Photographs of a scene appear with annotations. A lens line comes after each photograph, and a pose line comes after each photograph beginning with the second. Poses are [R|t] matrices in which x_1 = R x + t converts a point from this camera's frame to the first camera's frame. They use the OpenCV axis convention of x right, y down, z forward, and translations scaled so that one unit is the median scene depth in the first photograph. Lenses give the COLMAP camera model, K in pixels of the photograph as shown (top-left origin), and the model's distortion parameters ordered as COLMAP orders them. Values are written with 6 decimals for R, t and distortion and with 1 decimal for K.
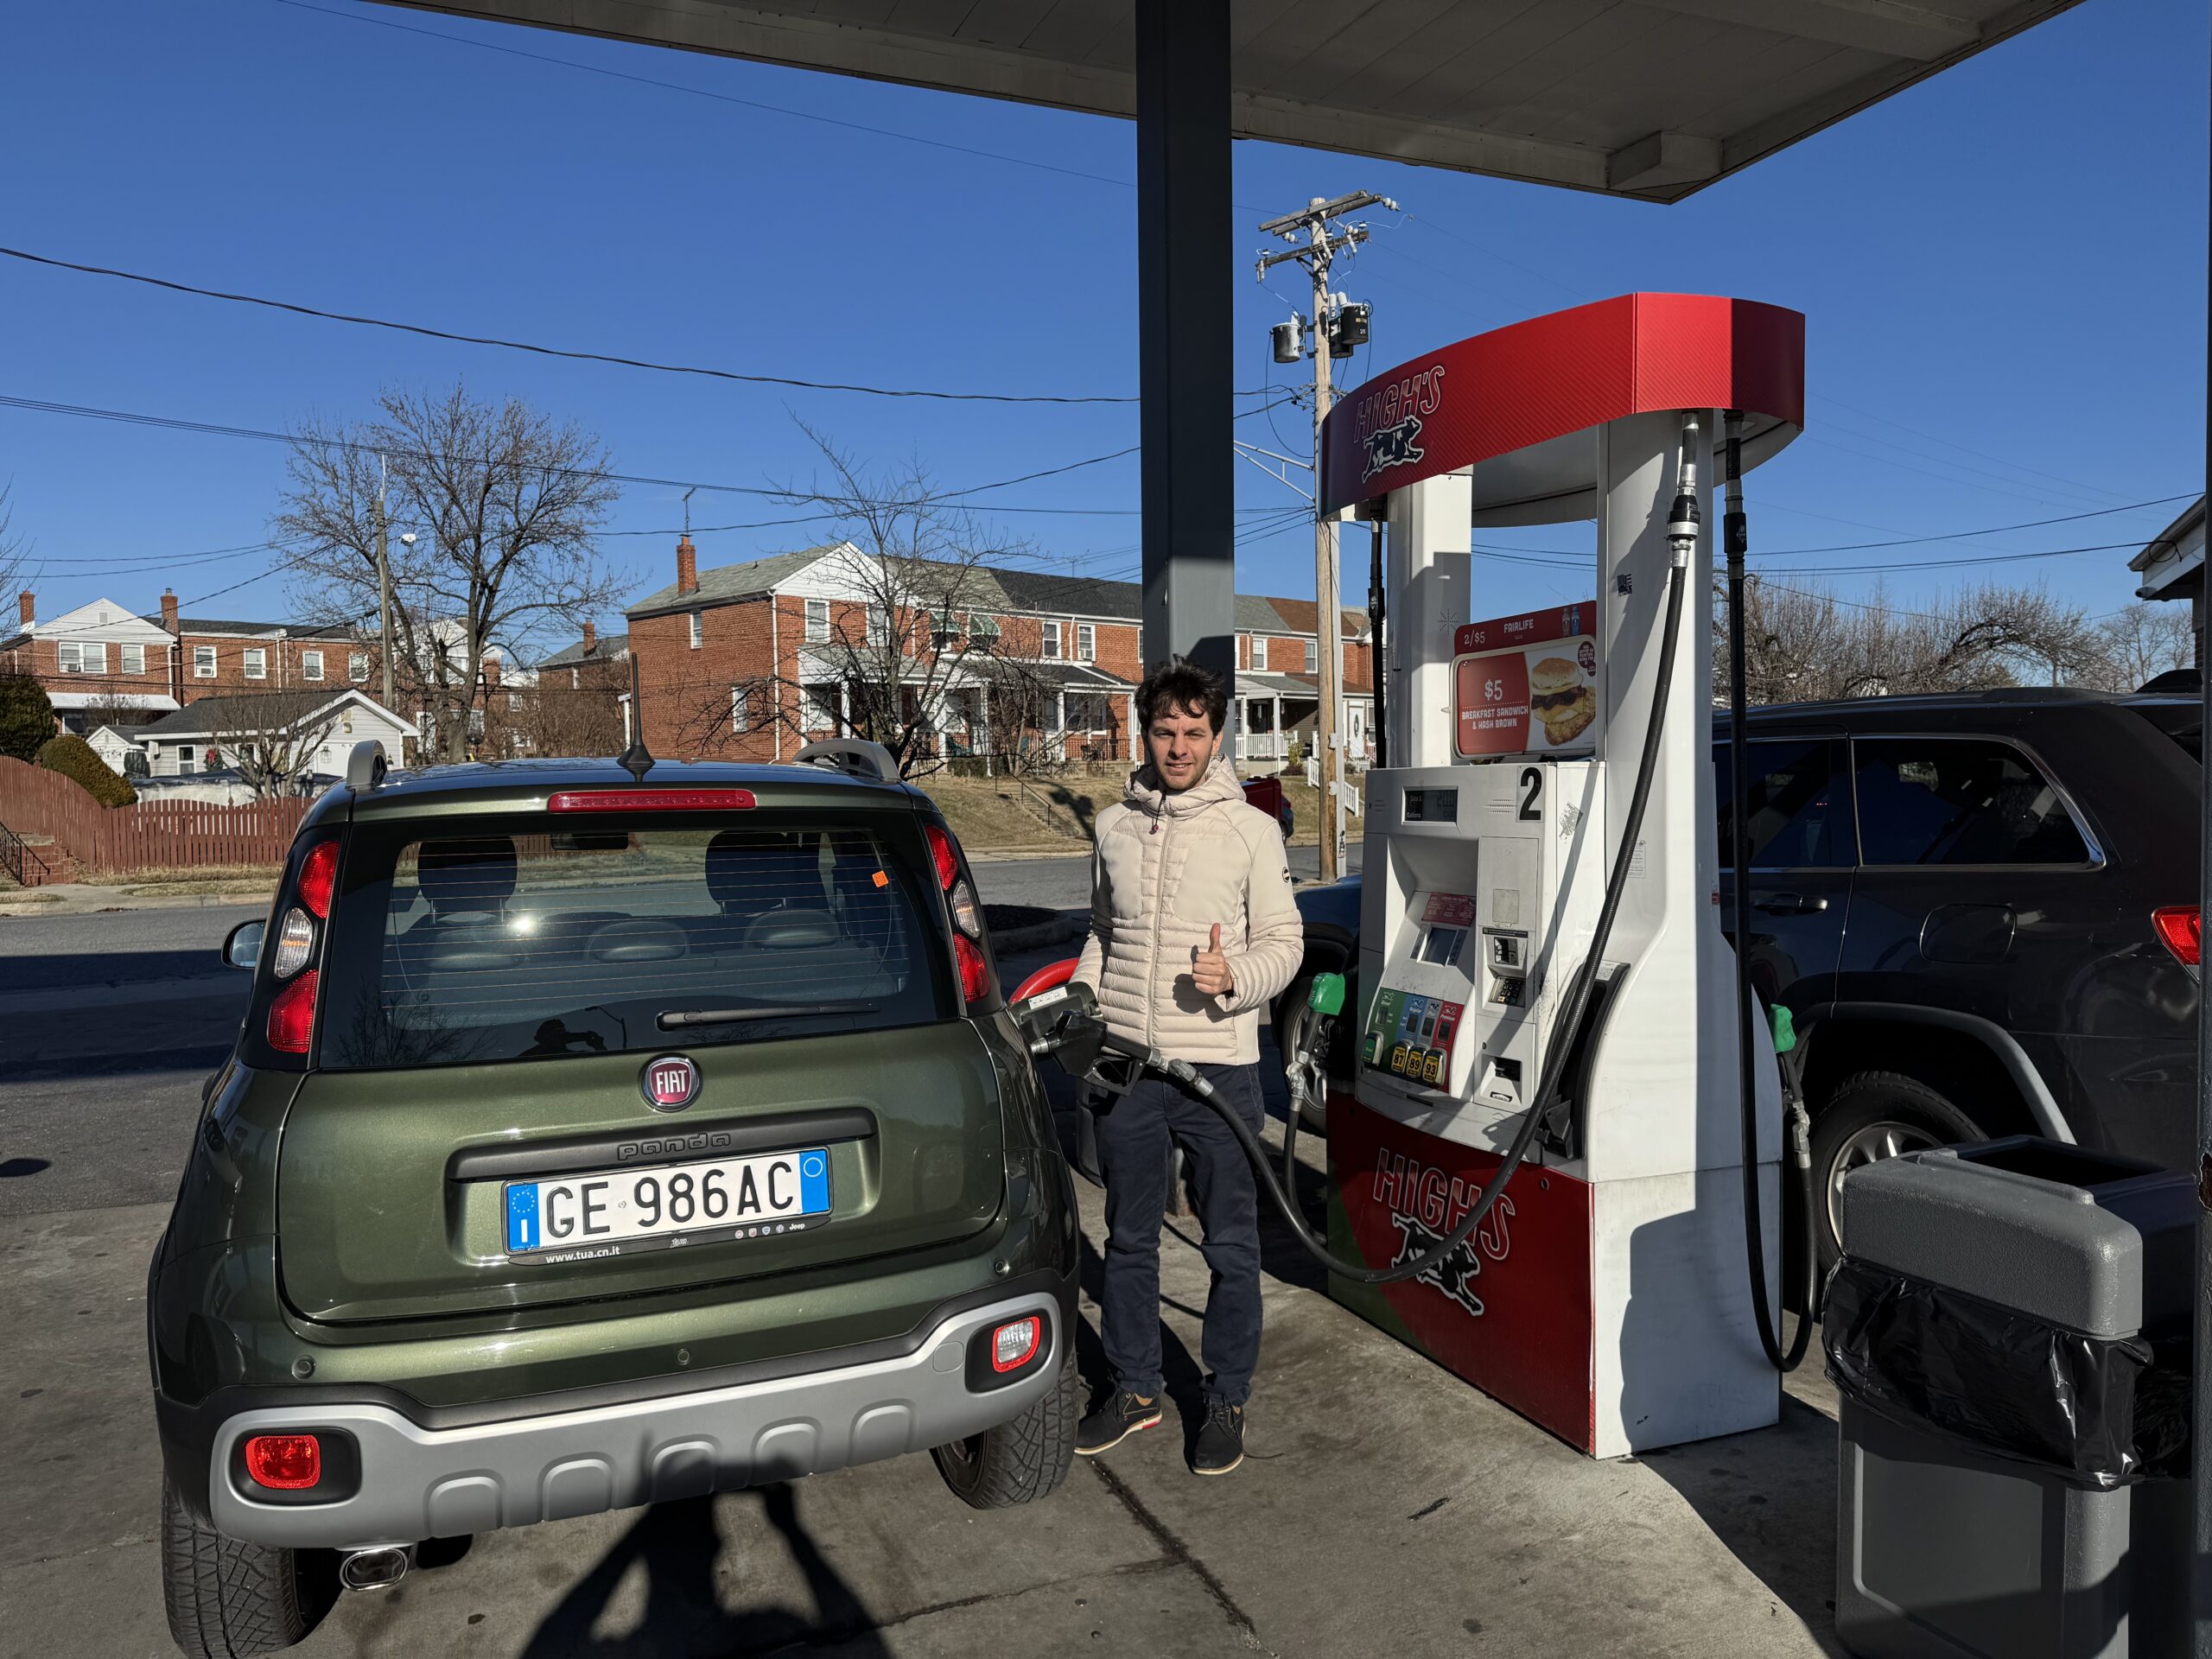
lens RADIAL K [[1700.0, 0, 1106.0], [0, 1700.0, 829.5], [0, 0, 1]] dist [0.000919, -0.012556]
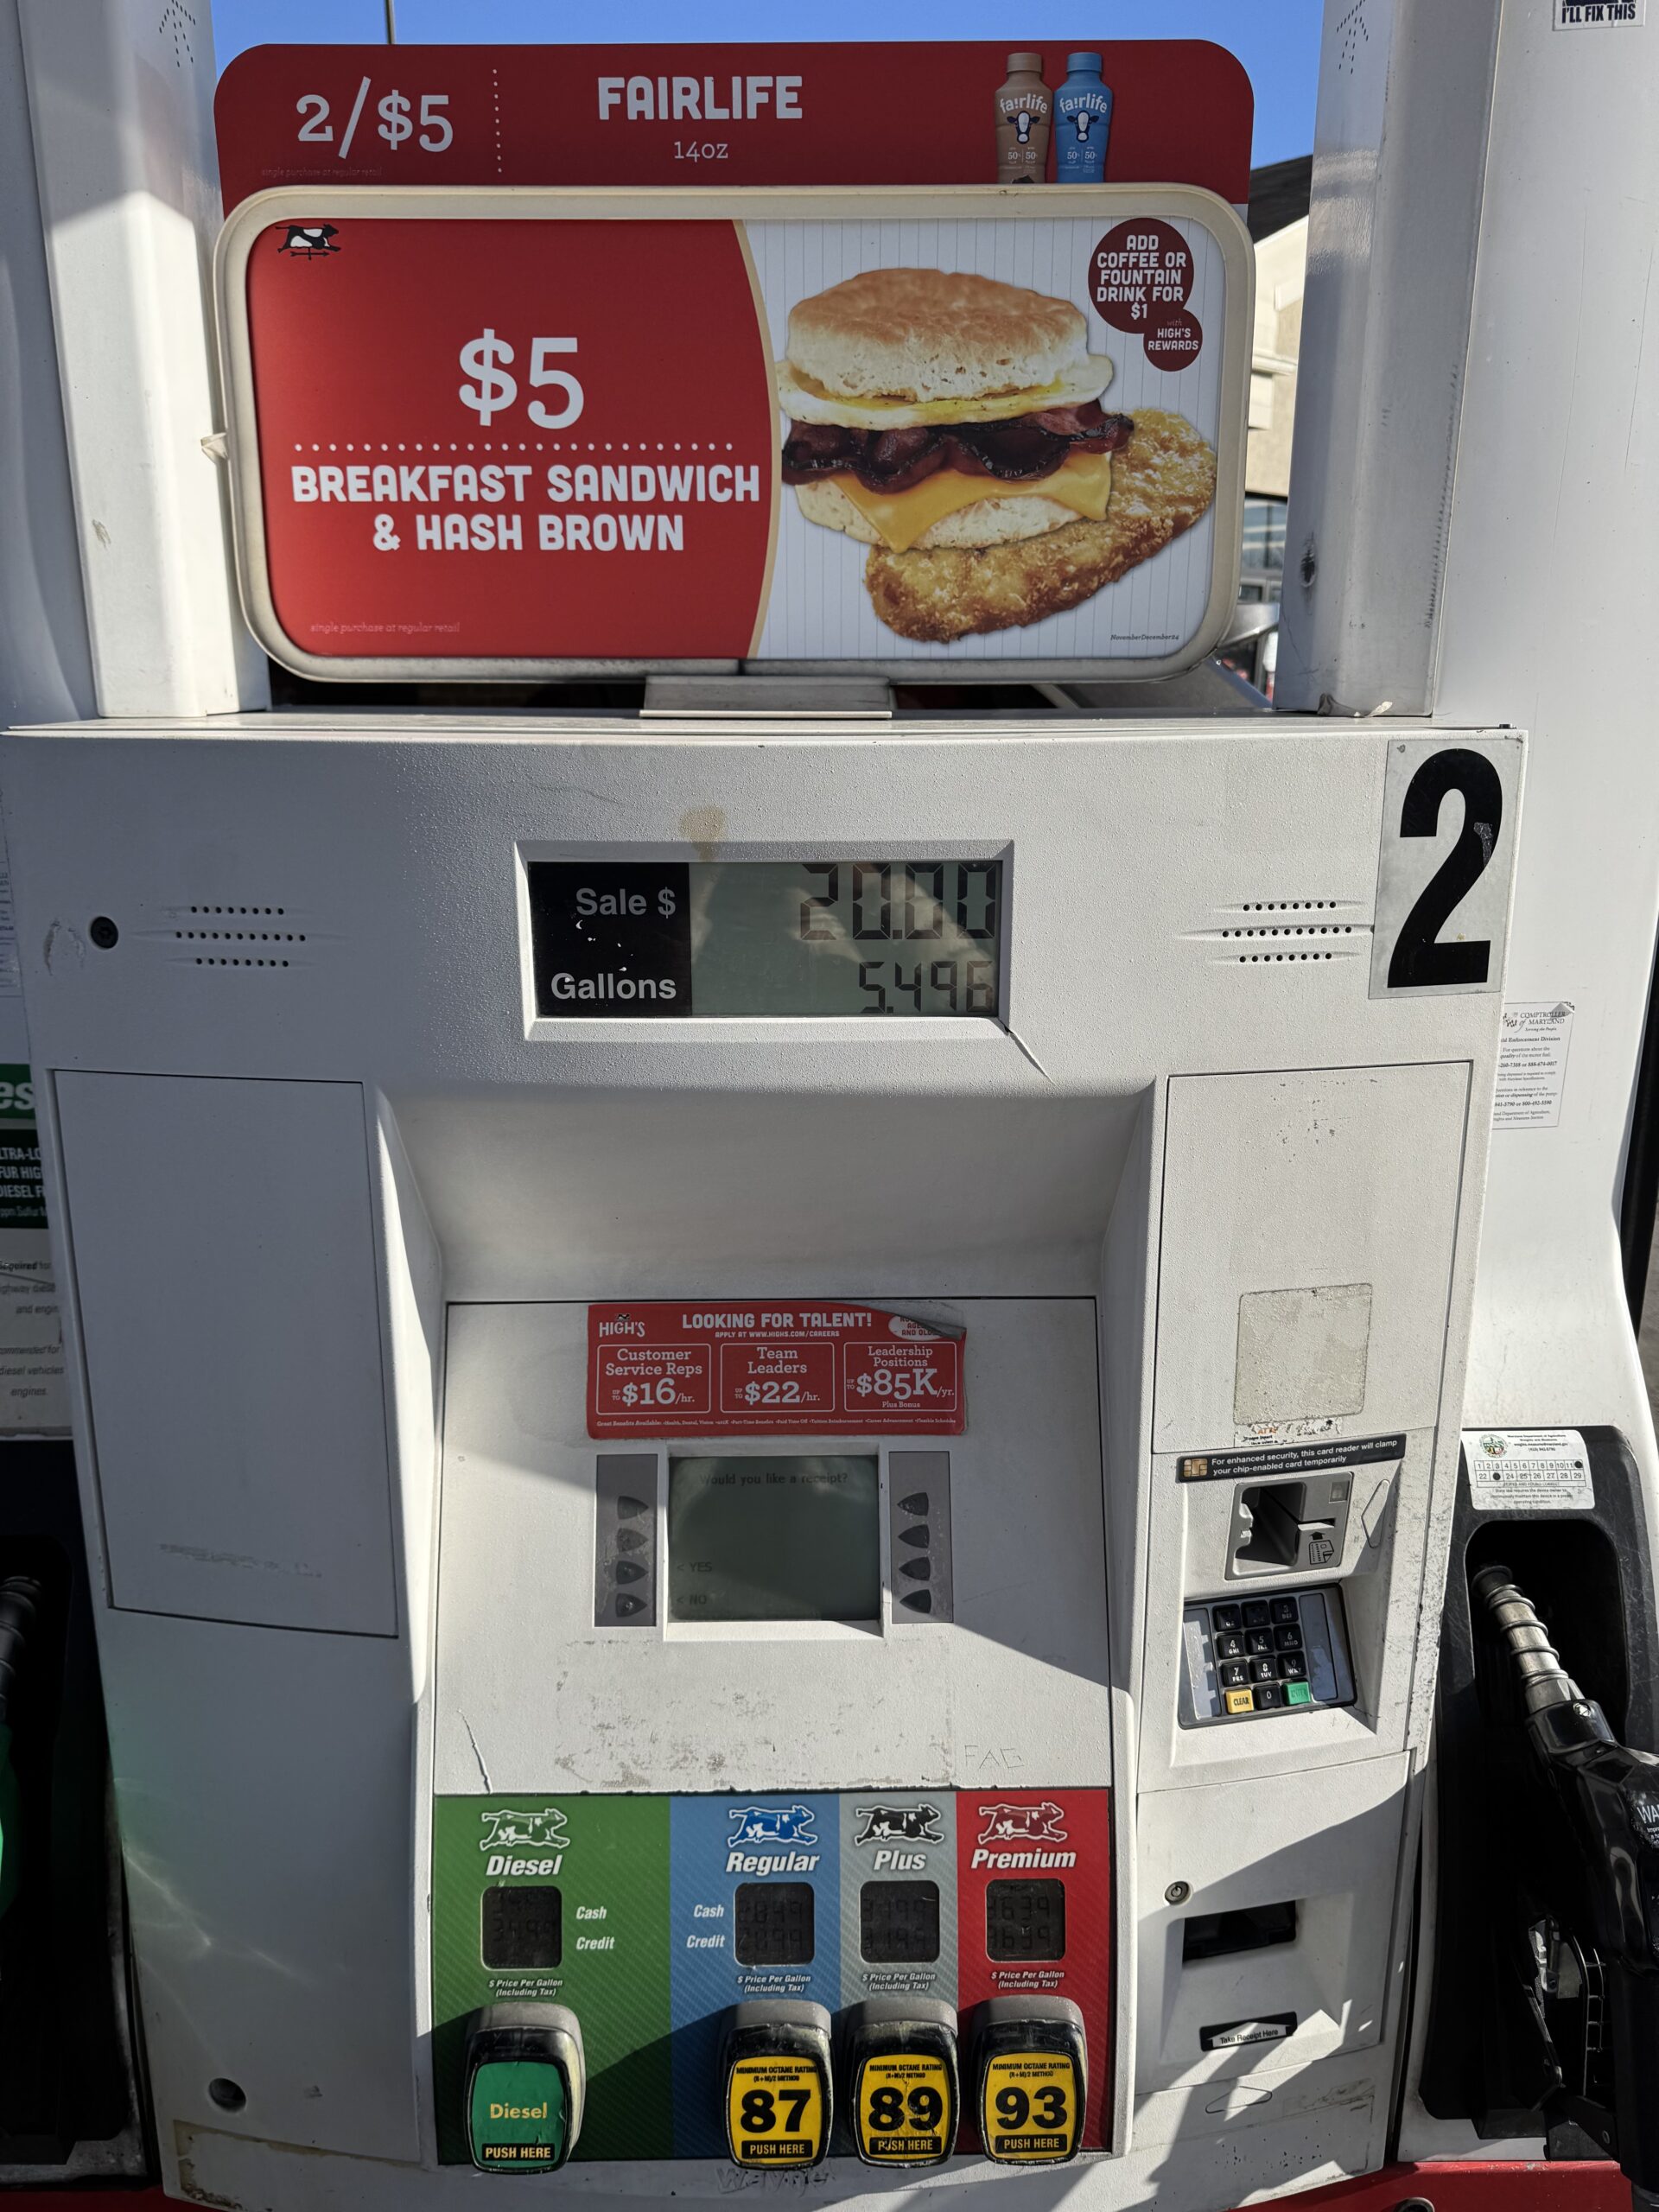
lens RADIAL K [[1700.0, 0, 836.2], [0, 1700.0, 1156.9], [0, 0, 1]] dist [0.000919, -0.012556]
pose [[0.357373, -0.241383, 0.902230, 0.006121], [0.013164, 0.967230, 0.253559, -0.039729], [-0.933869, -0.078739, 0.348840, 0.928396]]
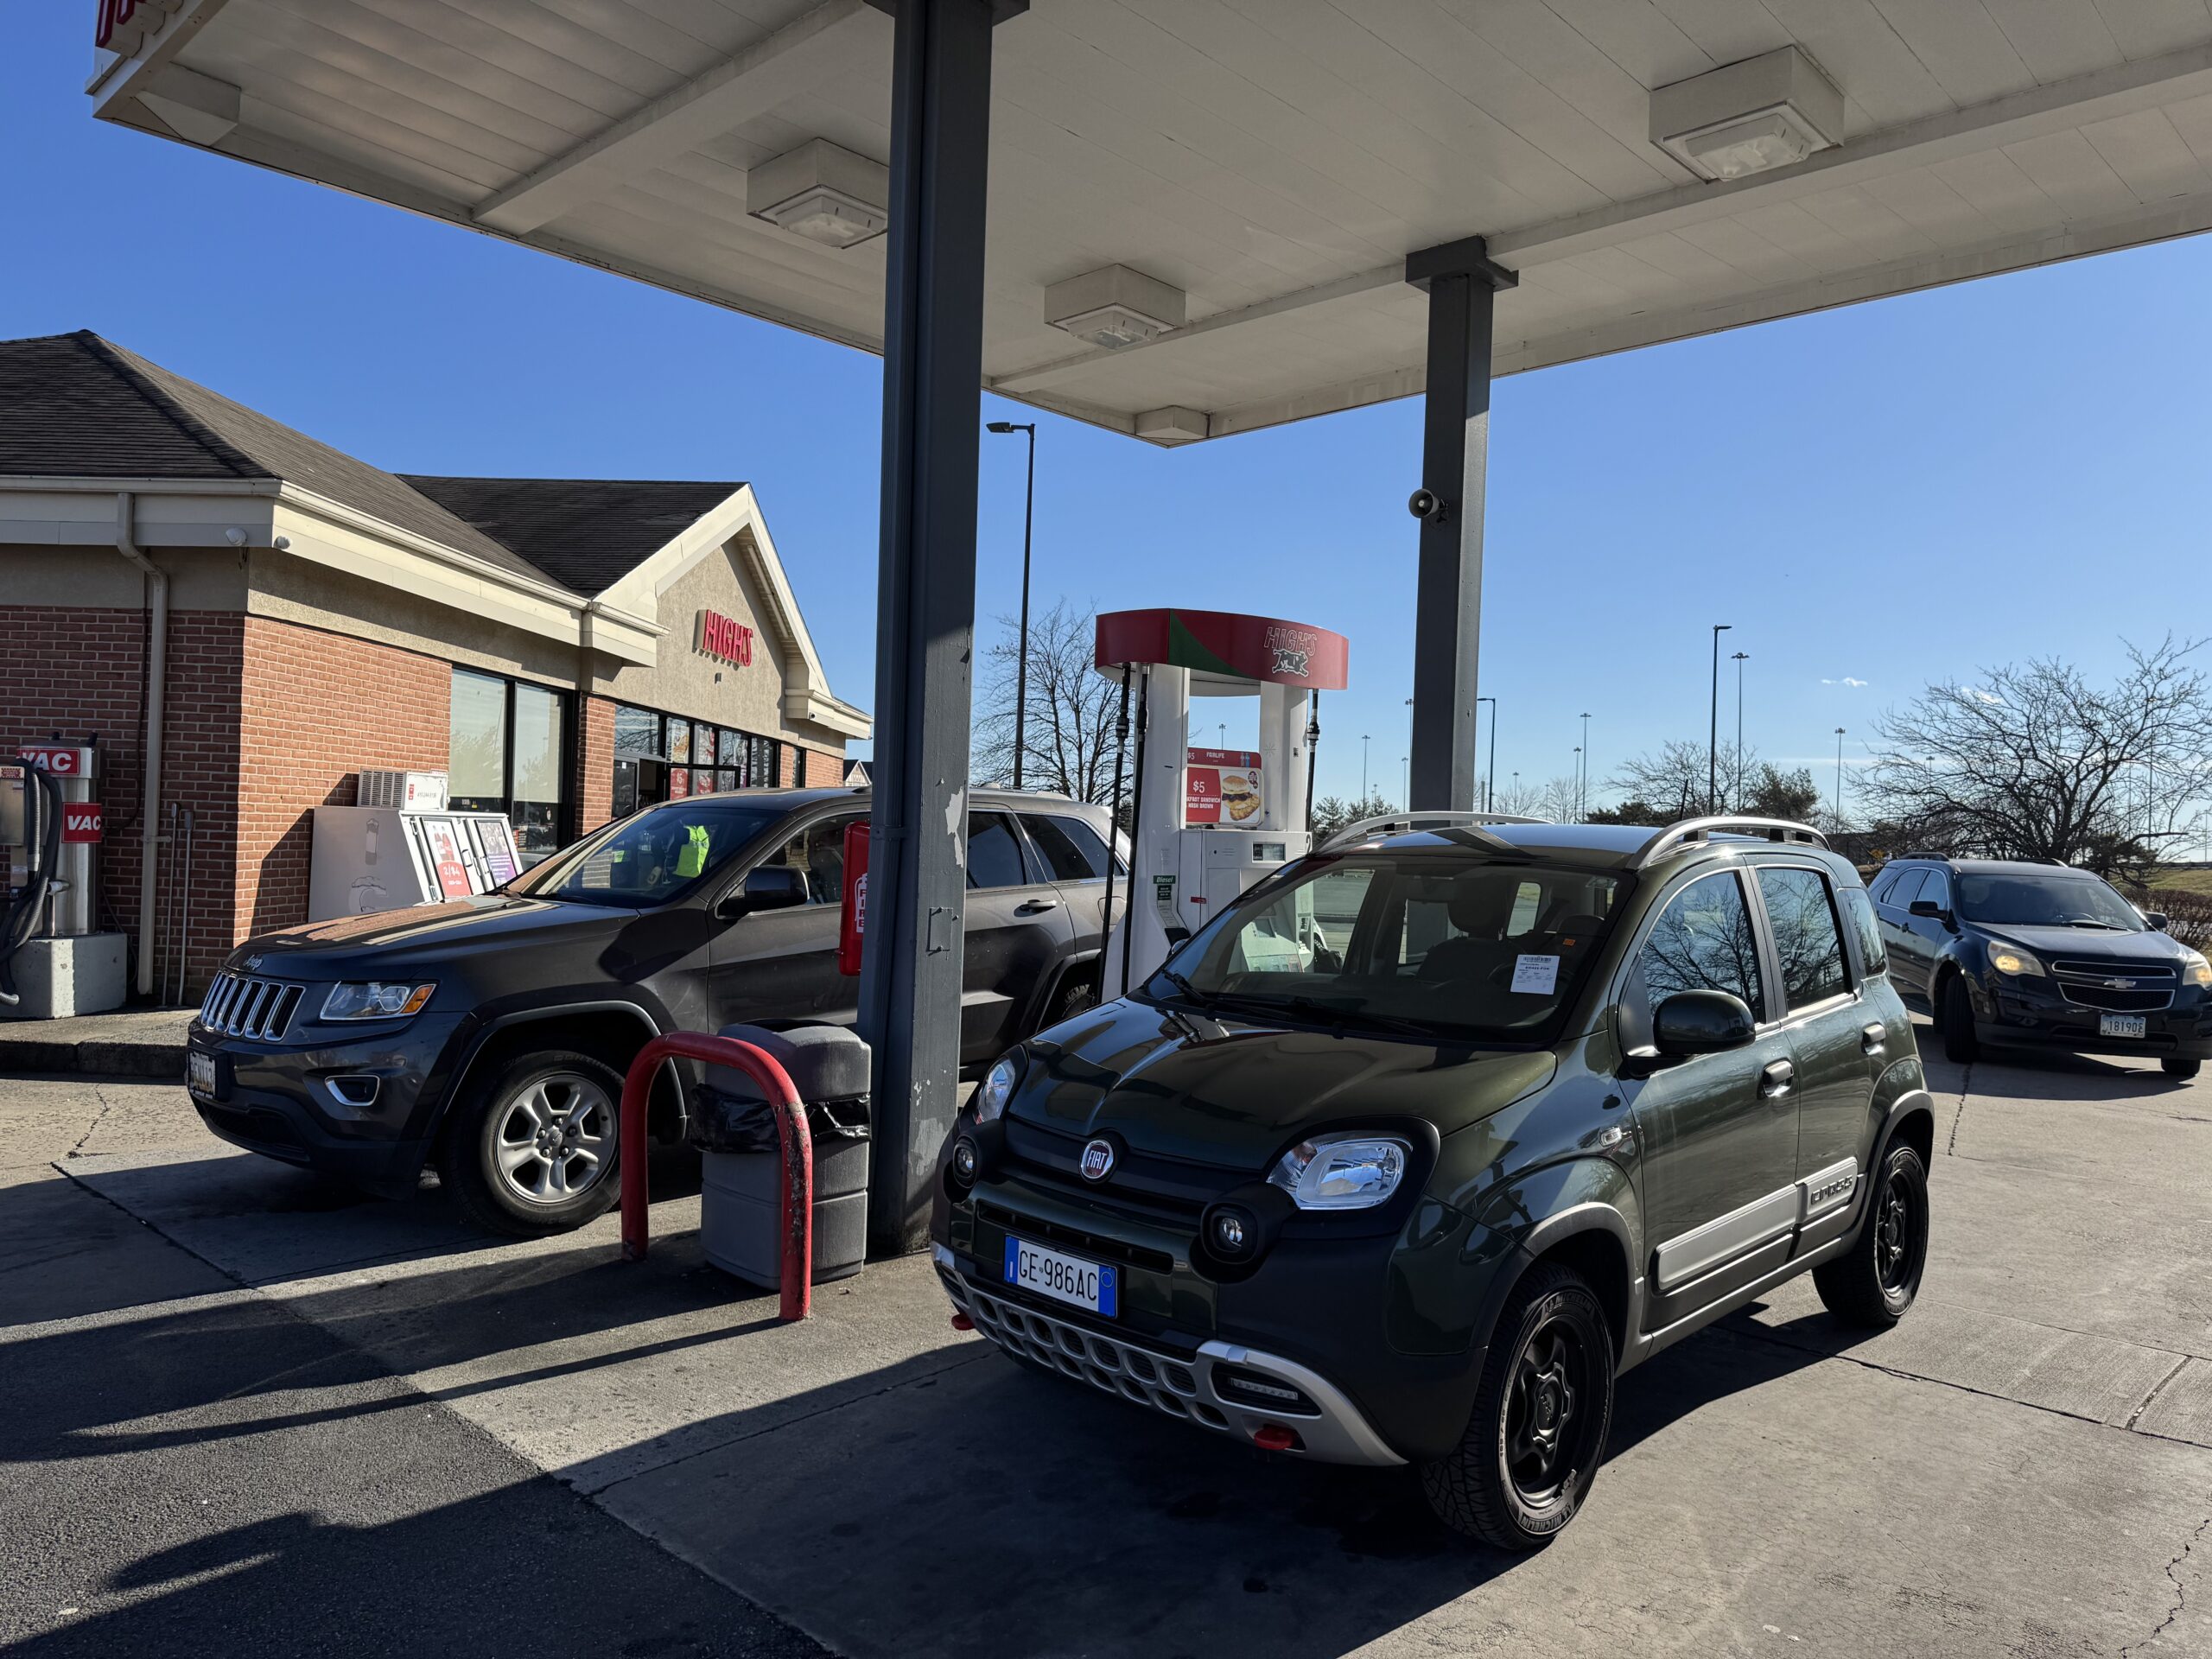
lens RADIAL K [[1539.5, 0, 1106.0], [0, 1539.5, 829.5], [0, 0, 1]] dist [0.159684, -0.270548]
pose [[-0.368792, -0.003578, 0.929505, -1.342035], [-0.013800, 0.999903, -0.001626, -0.034946], [-0.929410, -0.013427, -0.368805, 1.811453]]
